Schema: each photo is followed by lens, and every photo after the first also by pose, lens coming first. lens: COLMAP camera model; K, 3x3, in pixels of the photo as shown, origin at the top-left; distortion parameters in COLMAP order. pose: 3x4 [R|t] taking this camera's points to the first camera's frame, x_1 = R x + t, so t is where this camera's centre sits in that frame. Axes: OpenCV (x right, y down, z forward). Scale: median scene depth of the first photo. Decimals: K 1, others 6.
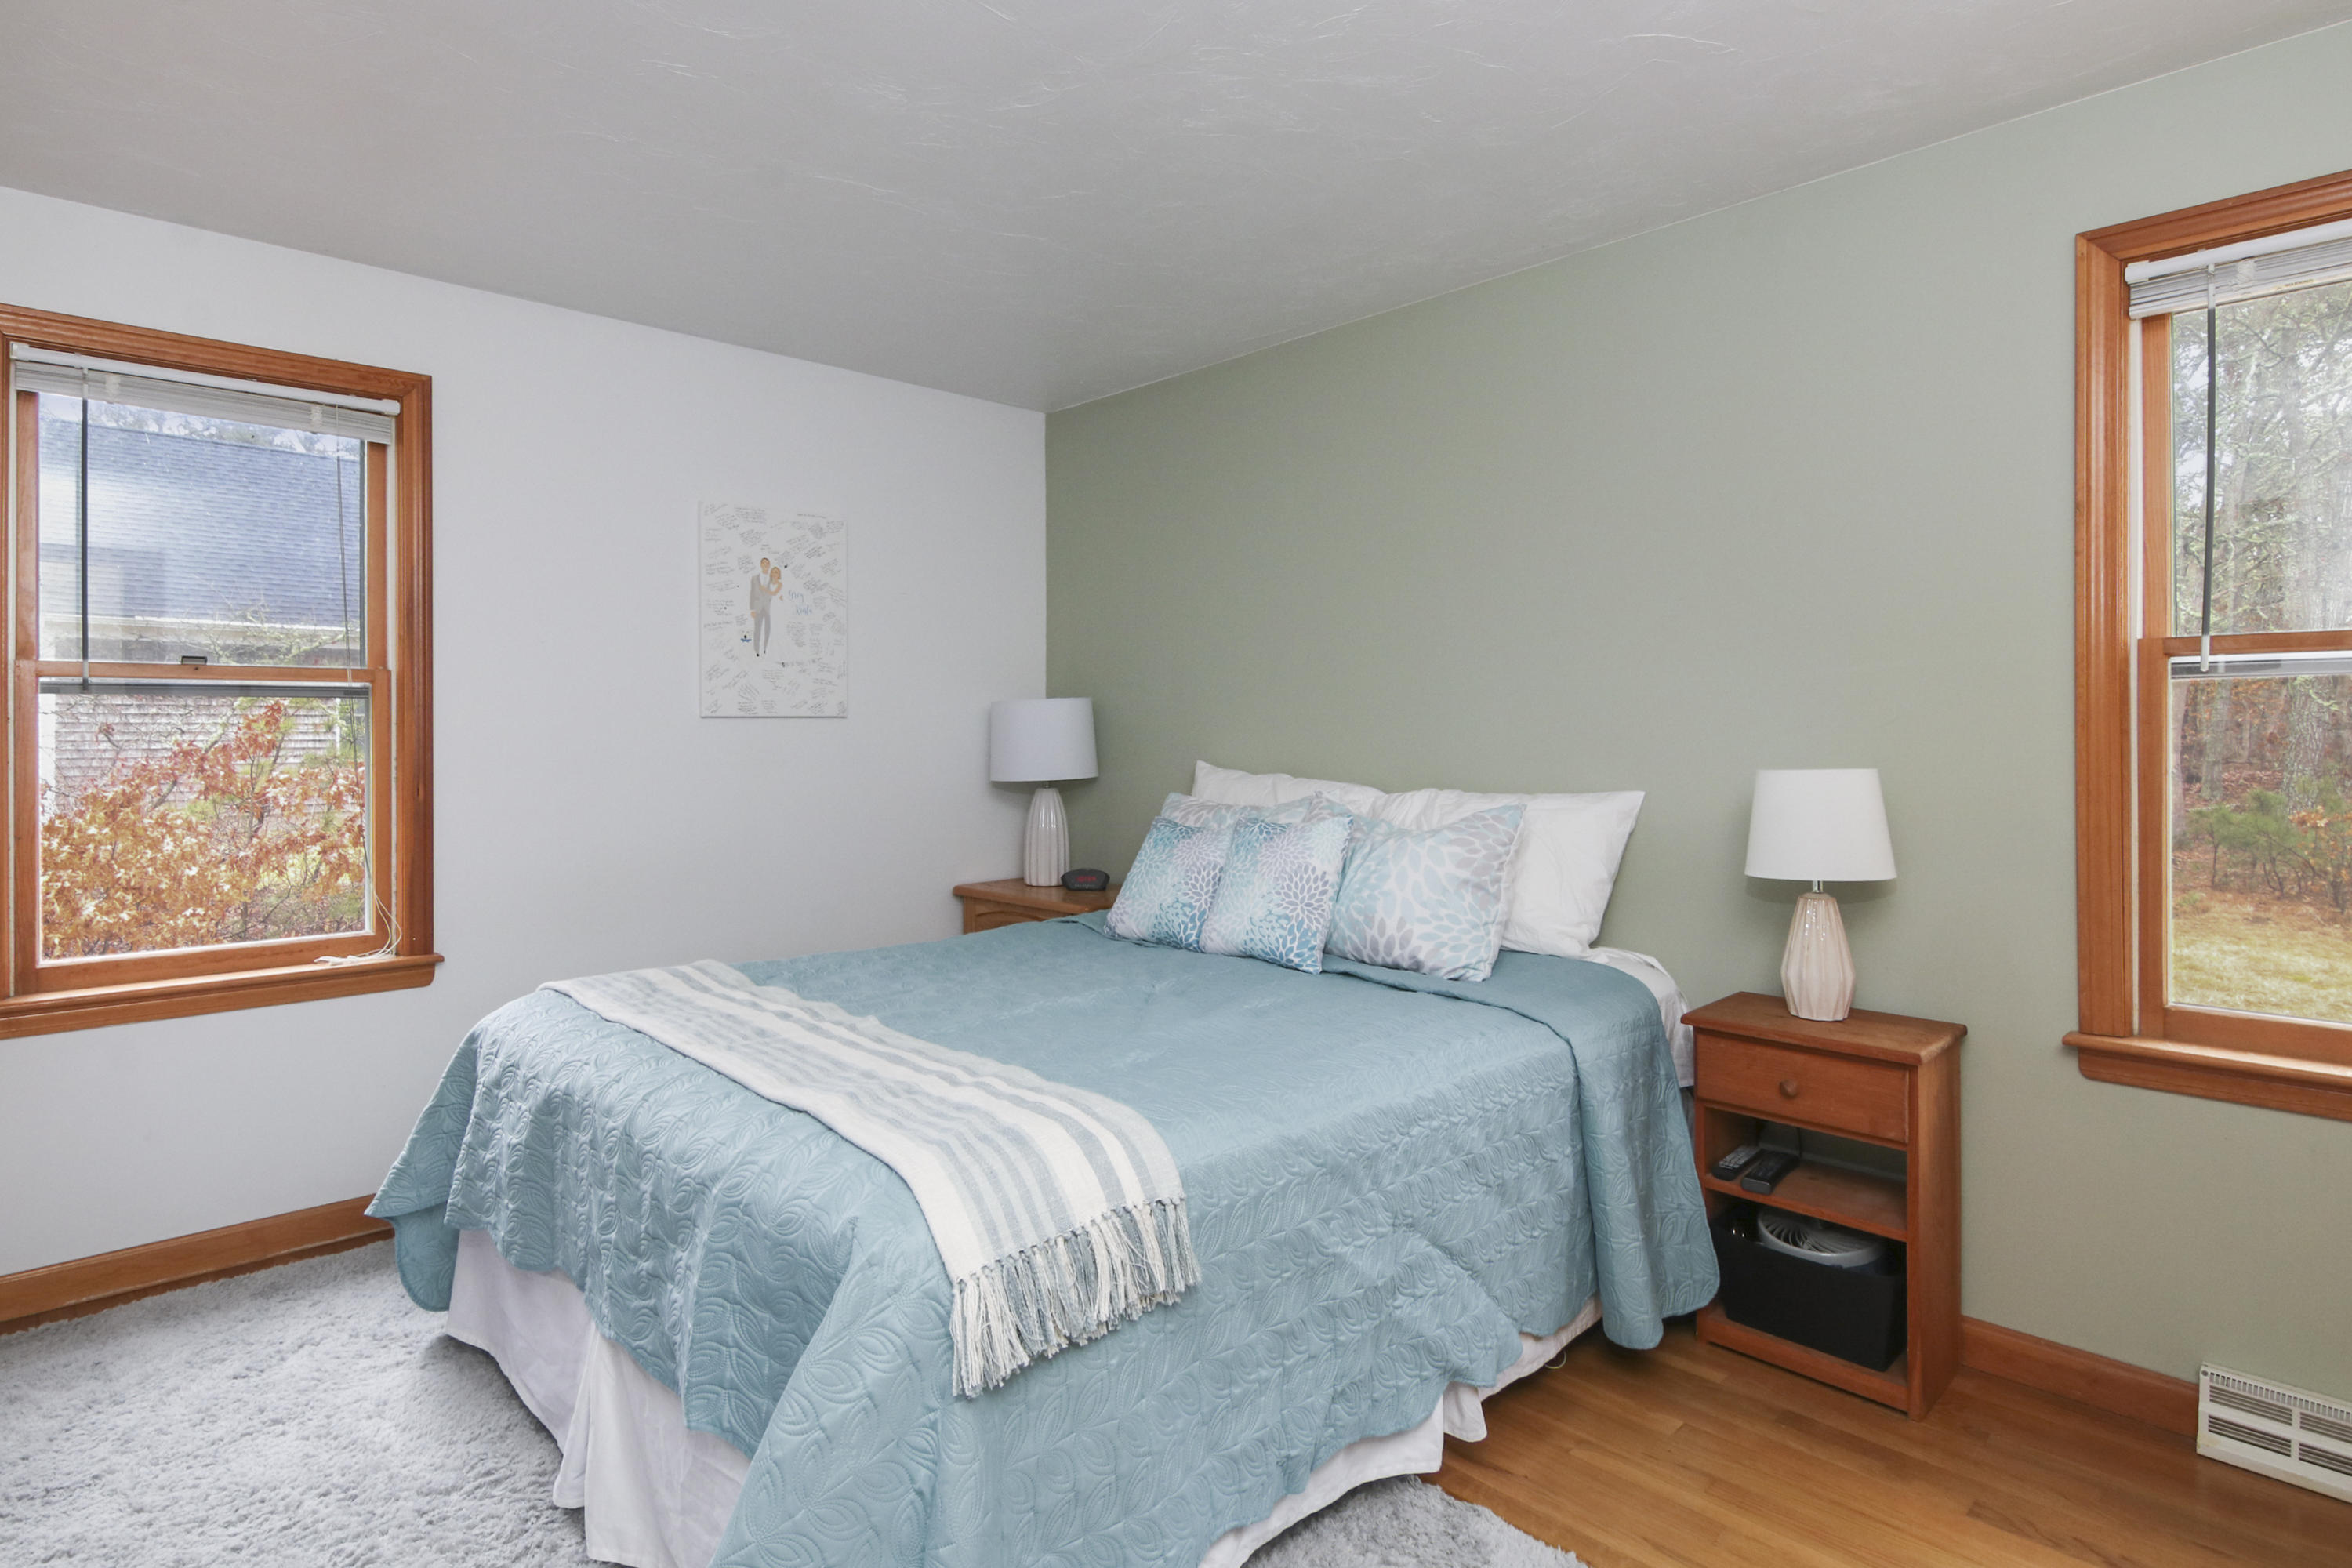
lens RADIAL K [[1210.2, 0, 1177.4], [0, 1210.2, 746.8], [0, 0, 1]] dist [-0.000231, -0.007750]
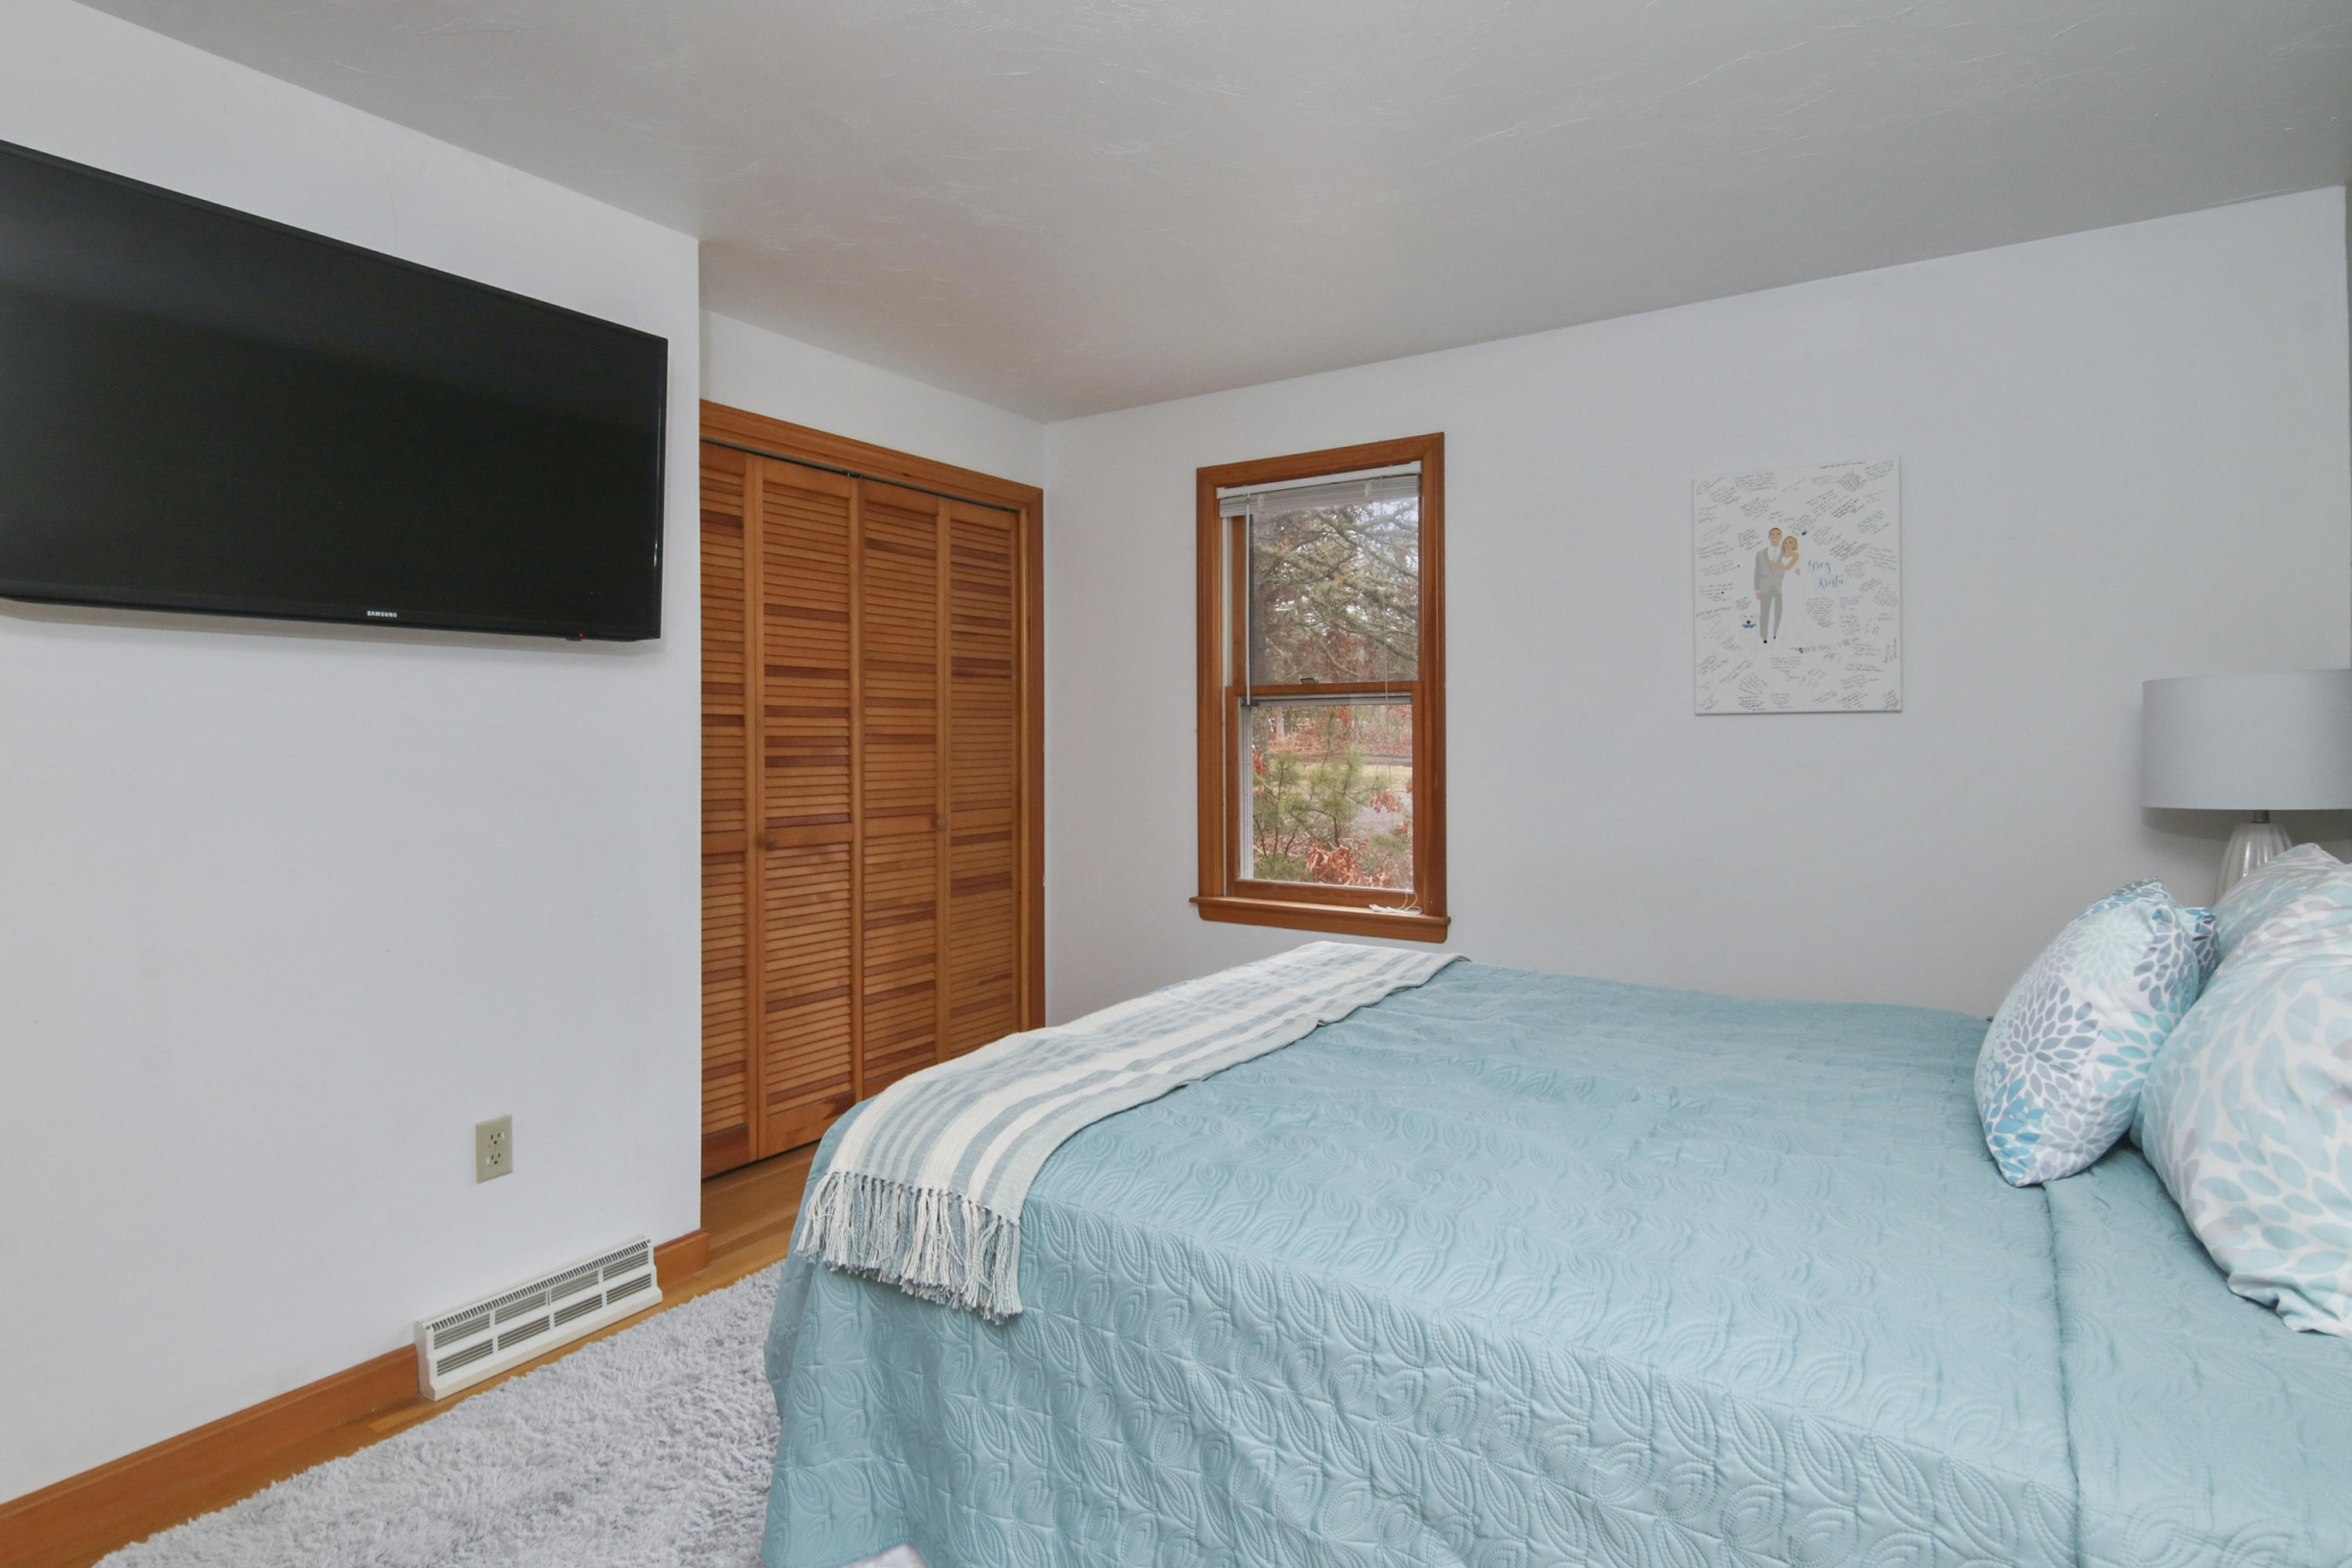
lens RADIAL K [[1210.2, 0, 1177.3], [0, 1210.2, 773.5], [0, 0, 1]] dist [-0.000231, -0.007750]
pose [[0.234108, 0.032269, -0.971675, 0.410454], [-0.008116, 0.999479, 0.031238, -0.004785], [0.972177, 0.000573, 0.234248, 0.391196]]
